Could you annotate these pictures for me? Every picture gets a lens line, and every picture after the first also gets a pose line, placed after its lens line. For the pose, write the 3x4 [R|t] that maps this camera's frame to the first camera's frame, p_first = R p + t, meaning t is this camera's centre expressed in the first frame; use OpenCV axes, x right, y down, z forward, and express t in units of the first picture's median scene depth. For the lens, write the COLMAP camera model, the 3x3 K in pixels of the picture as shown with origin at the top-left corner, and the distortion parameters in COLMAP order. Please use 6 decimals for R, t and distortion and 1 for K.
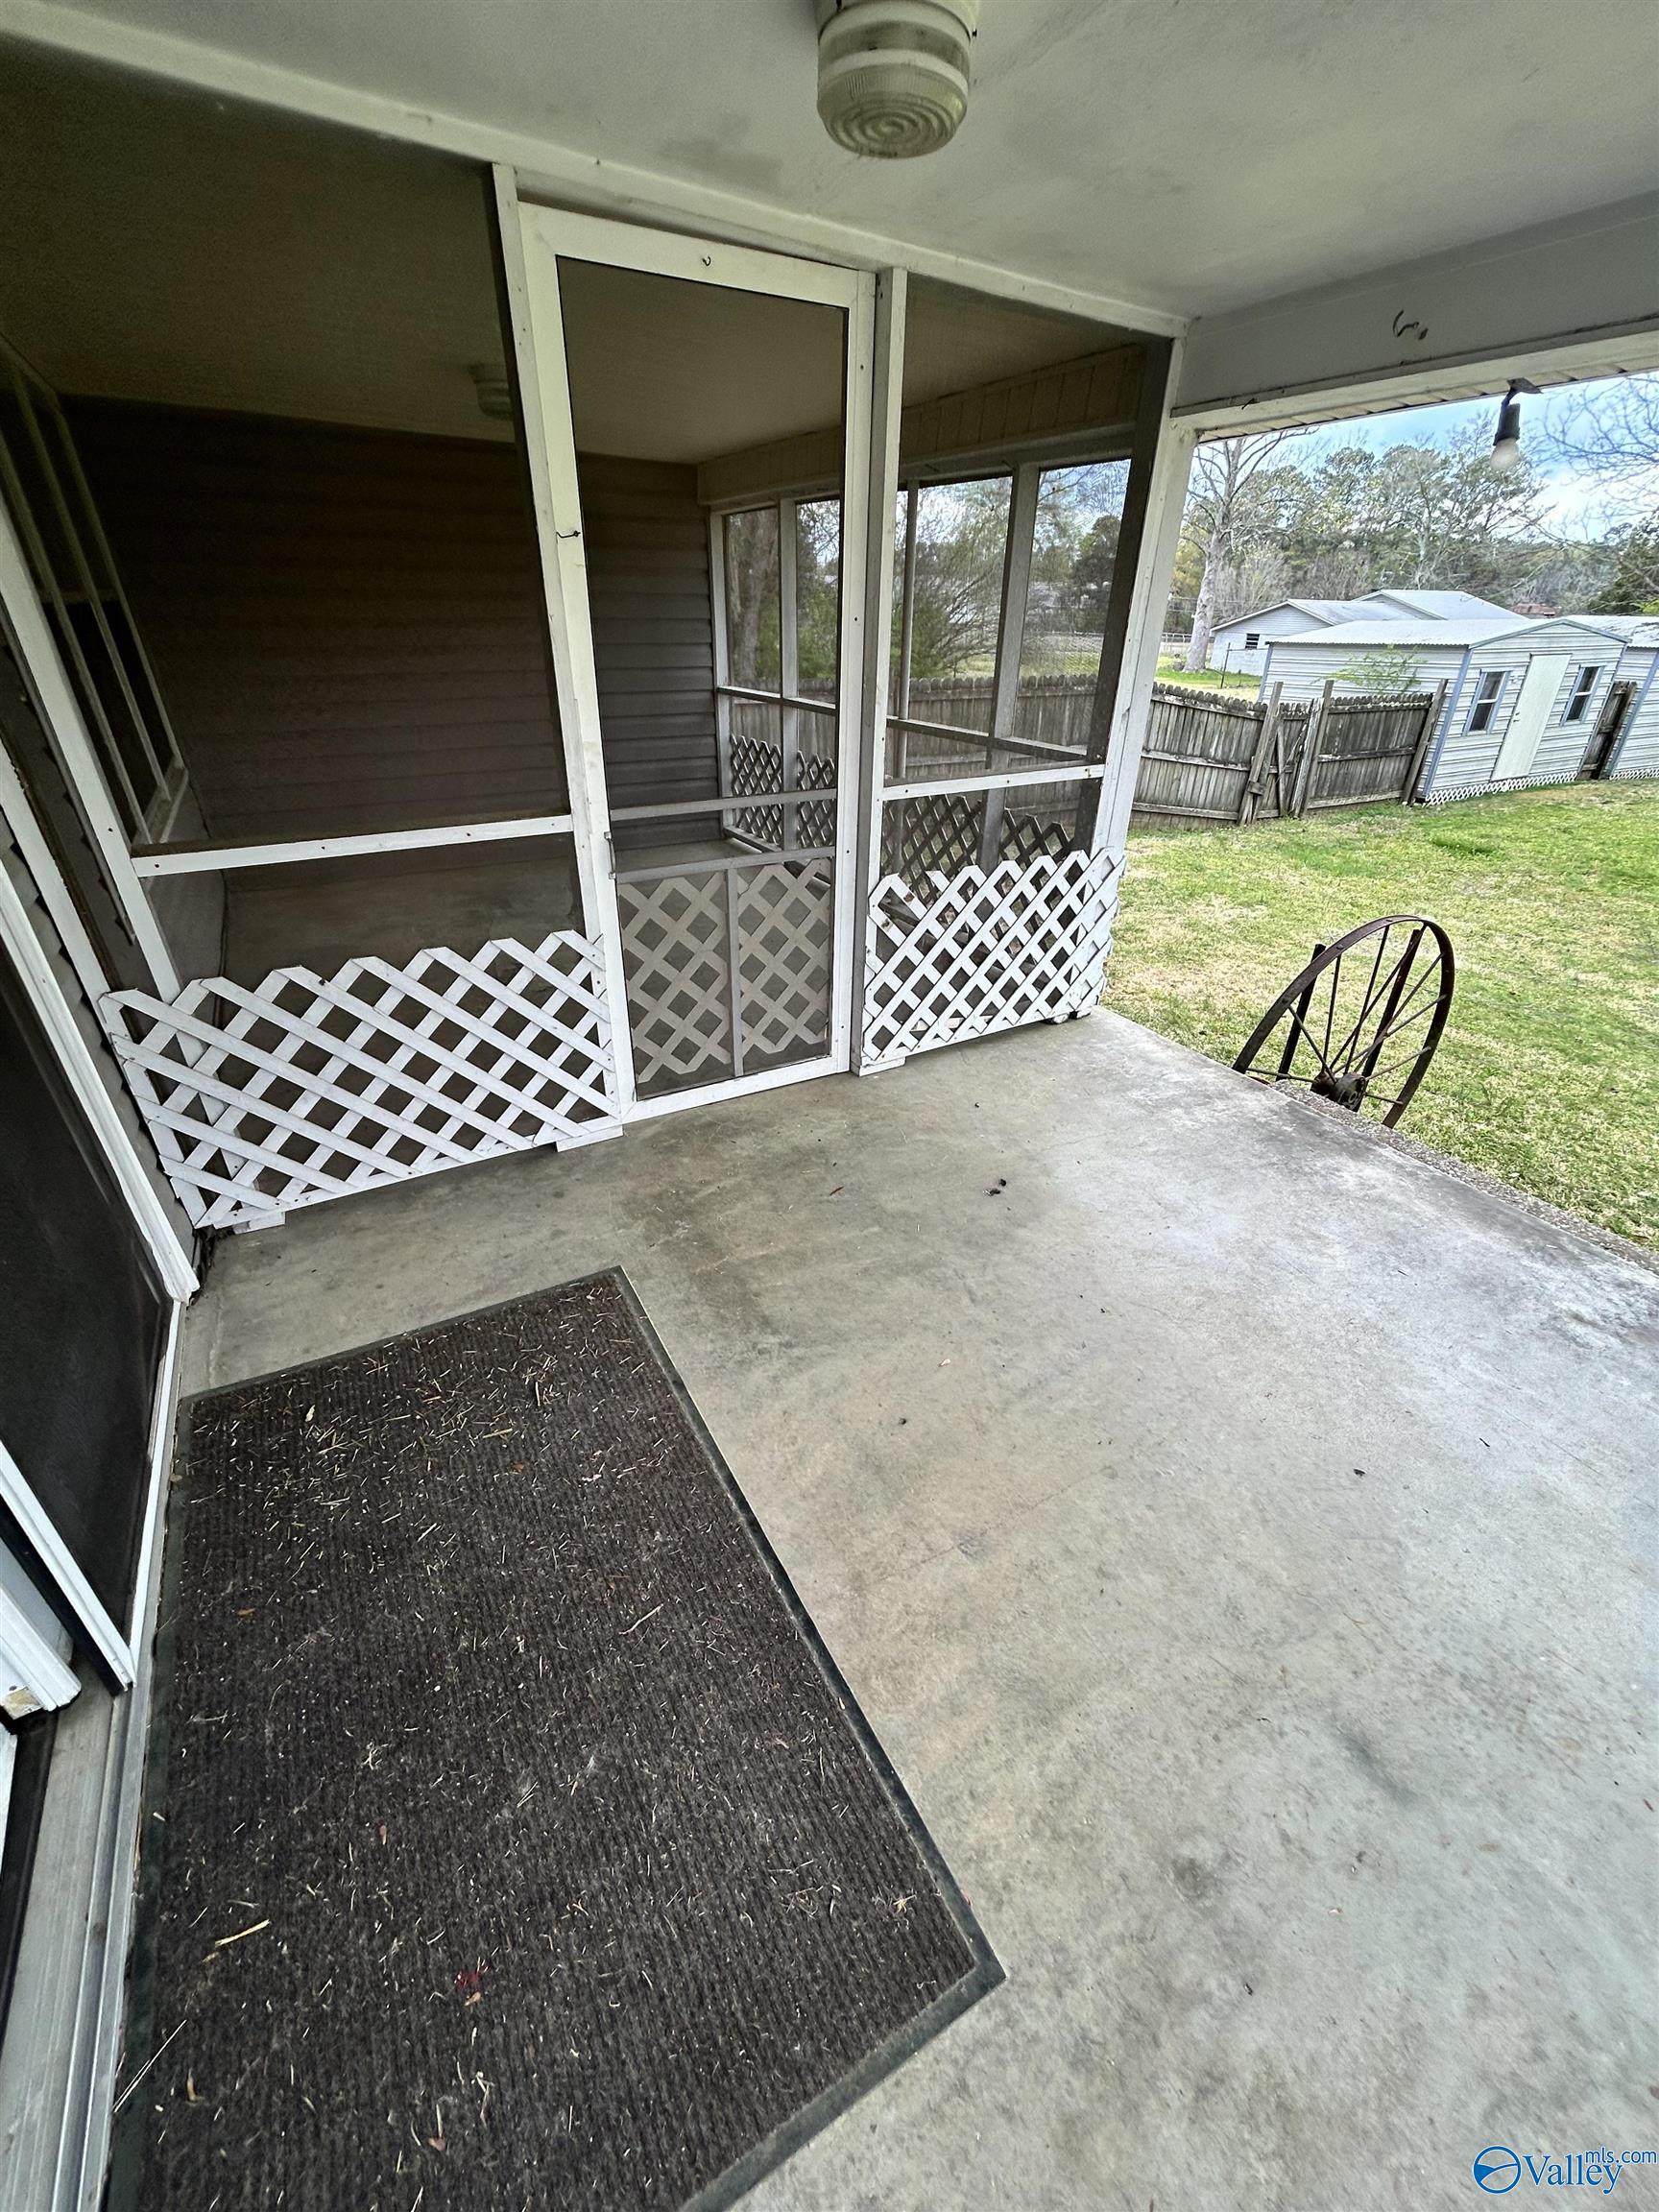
lens RADIAL K [[881.6, 0, 832.1], [0, 881.6, 1102.8], [0, 0, 1]] dist [0.000037, -0.000157]
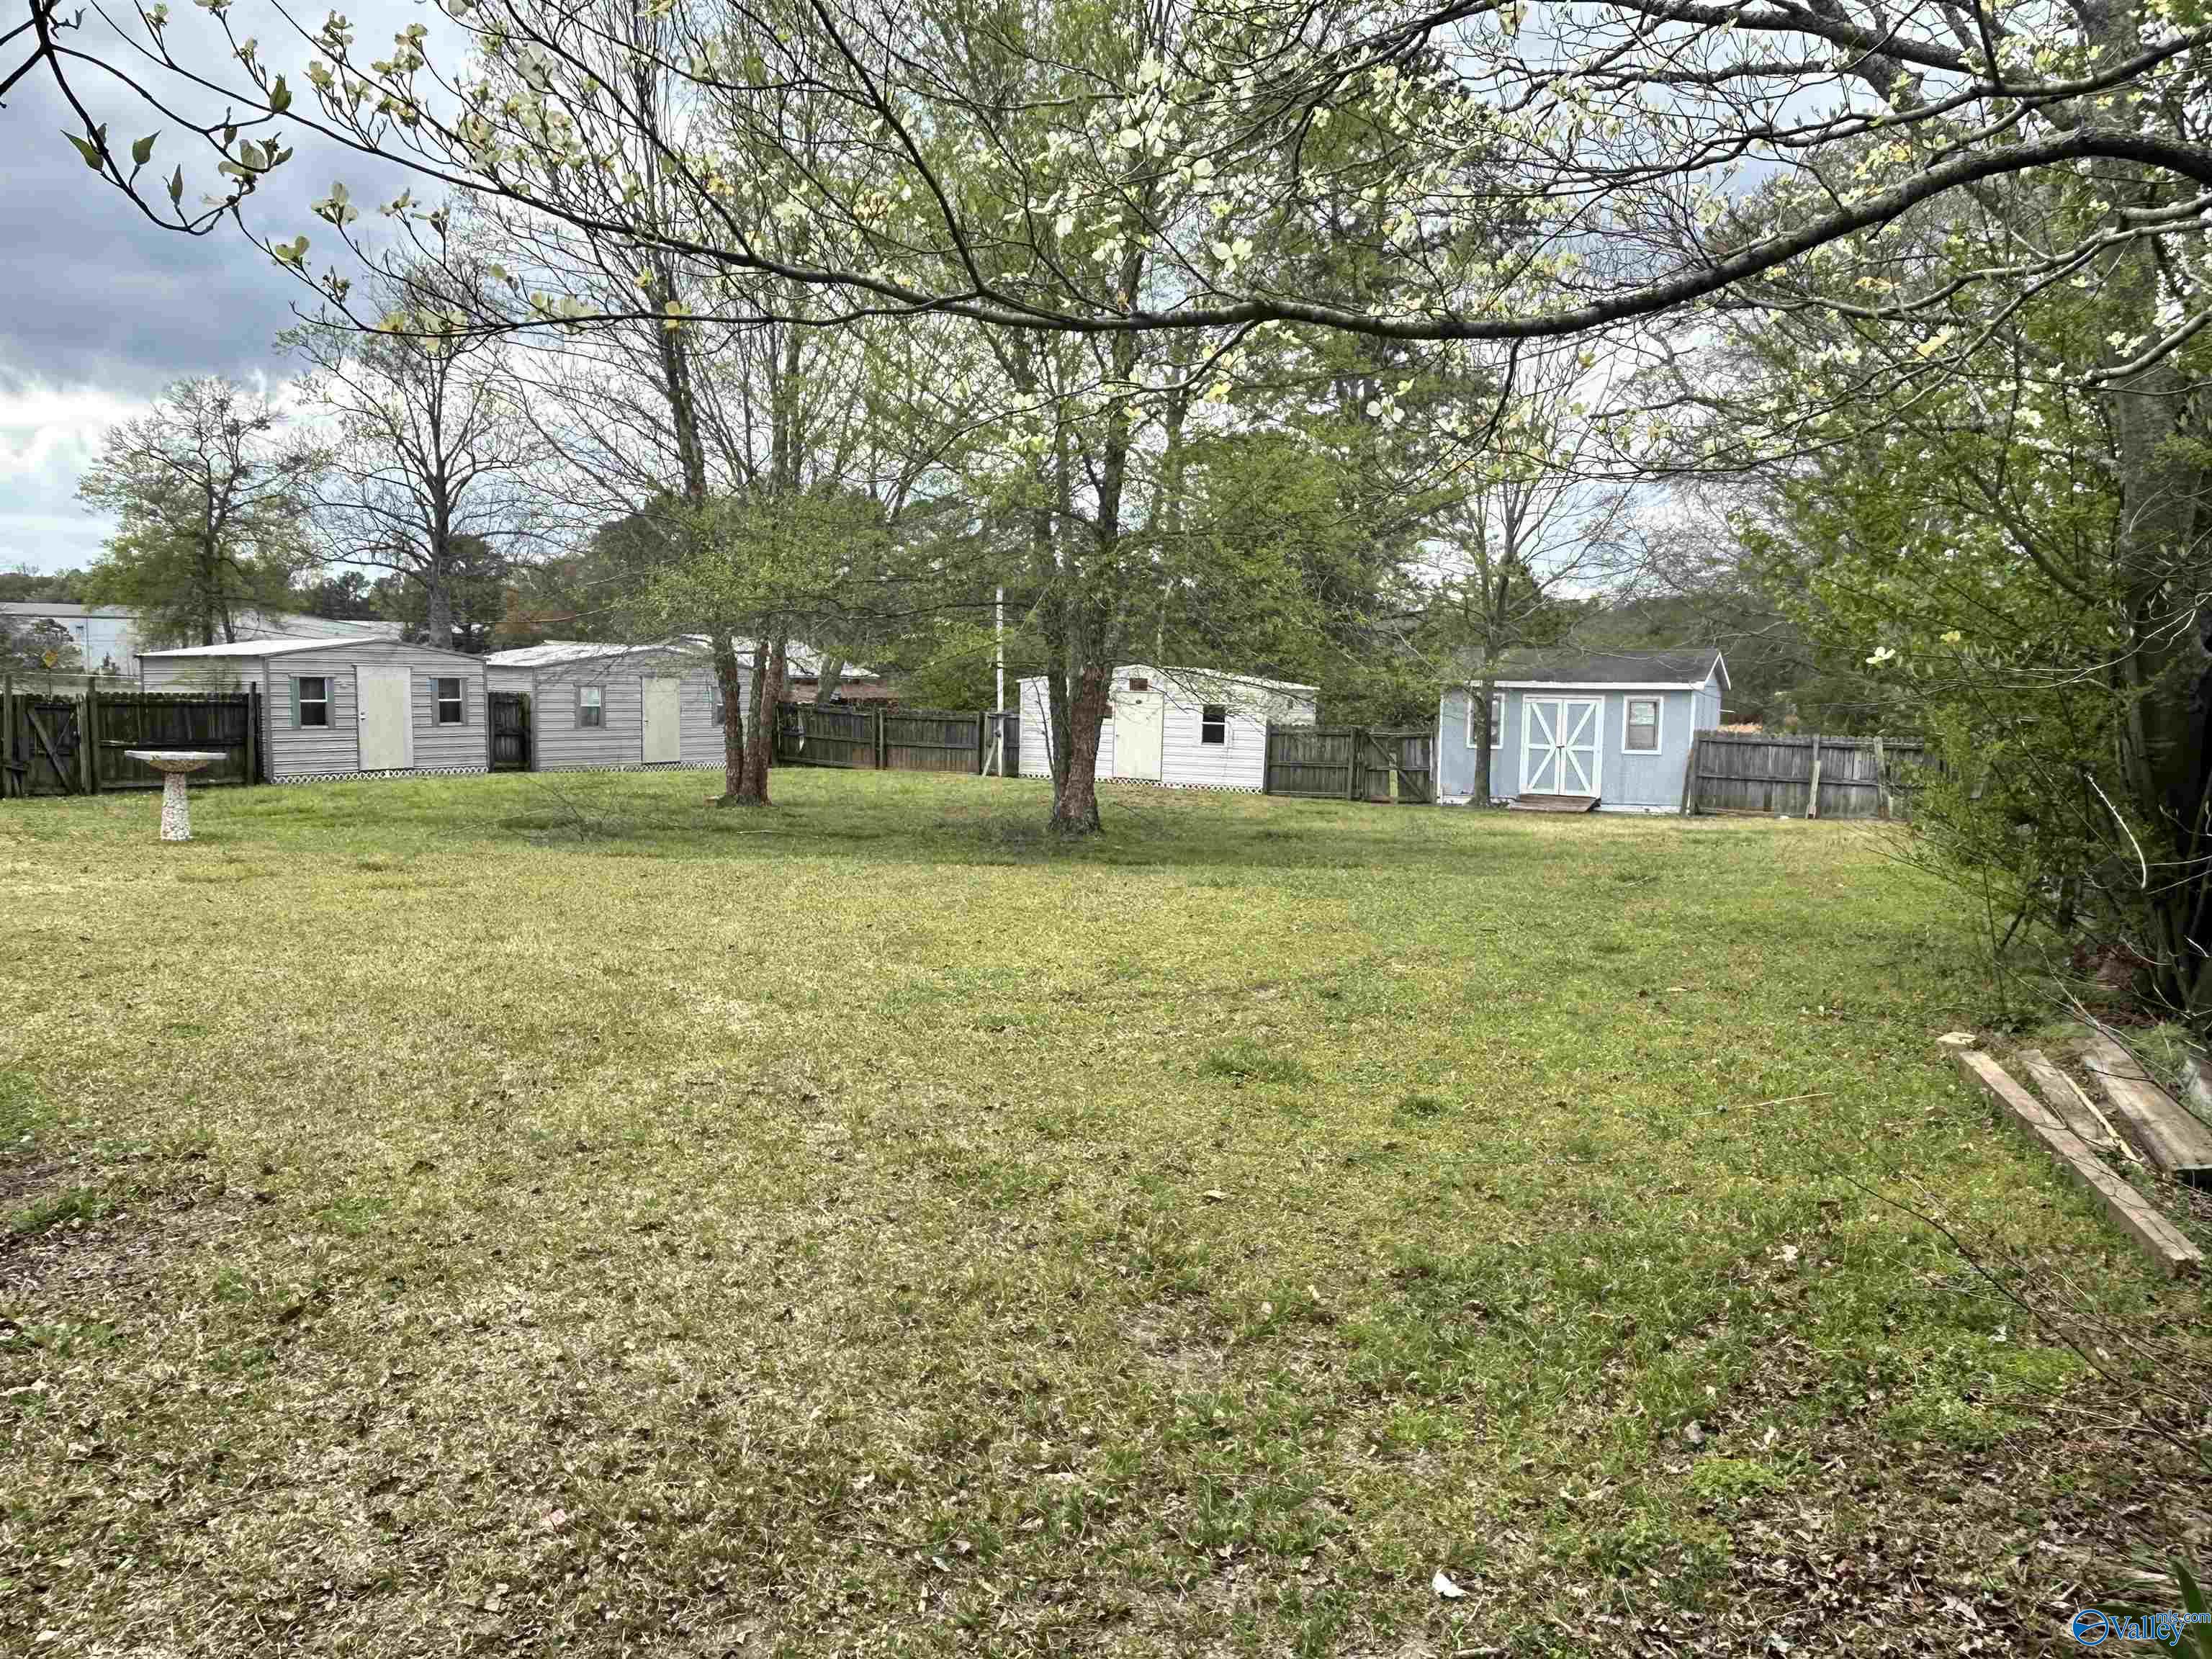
lens RADIAL K [[1614.3, 0, 1104.0], [0, 1614.3, 833.5], [0, 0, 1]] dist [0.006239, -0.018794]
pose [[0.826238, -0.043323, 0.561653, 0.528790], [0.262279, 0.911962, -0.315490, 0.771030], [-0.498538, 0.407980, 0.764861, -1.266866]]
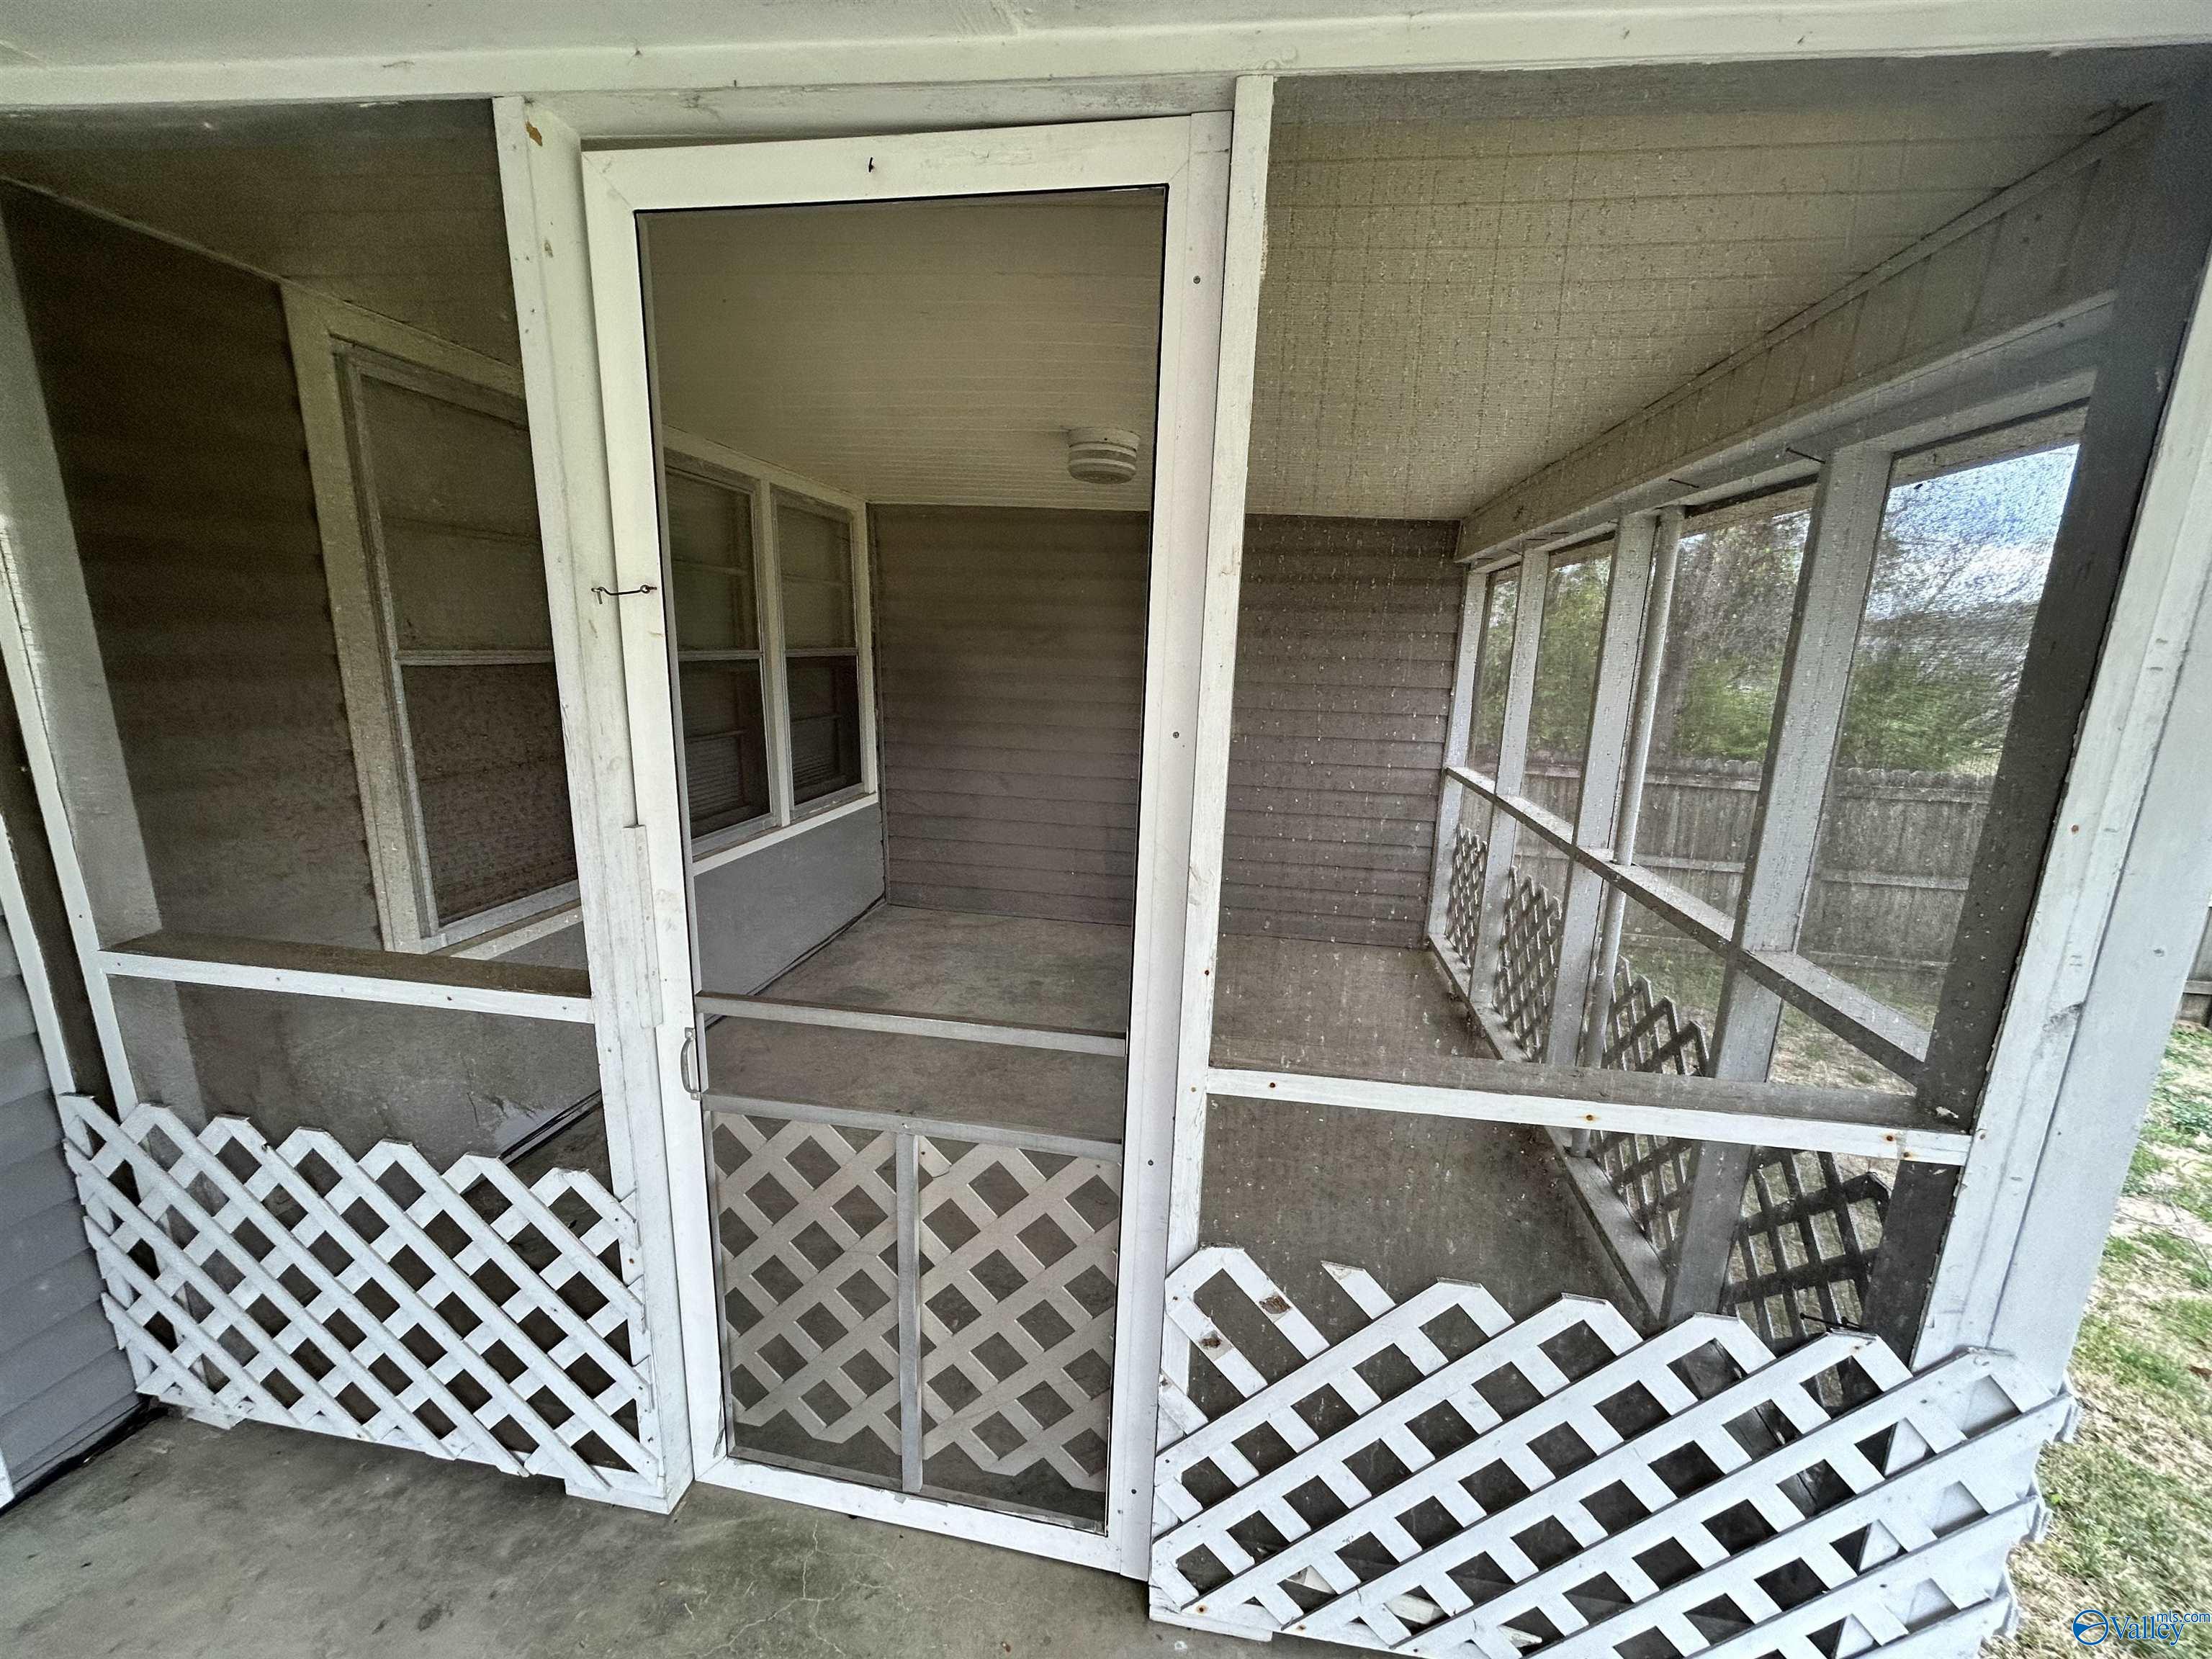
lens RADIAL K [[881.6, 0, 1112.5], [0, 881.6, 834.3], [0, 0, 1]] dist [0.000037, -0.000157]
pose [[0.773396, 0.142557, -0.617686, 0.246271], [-0.327653, 0.924034, -0.196990, -0.316871], [0.542681, 0.354738, 0.761353, 0.513174]]
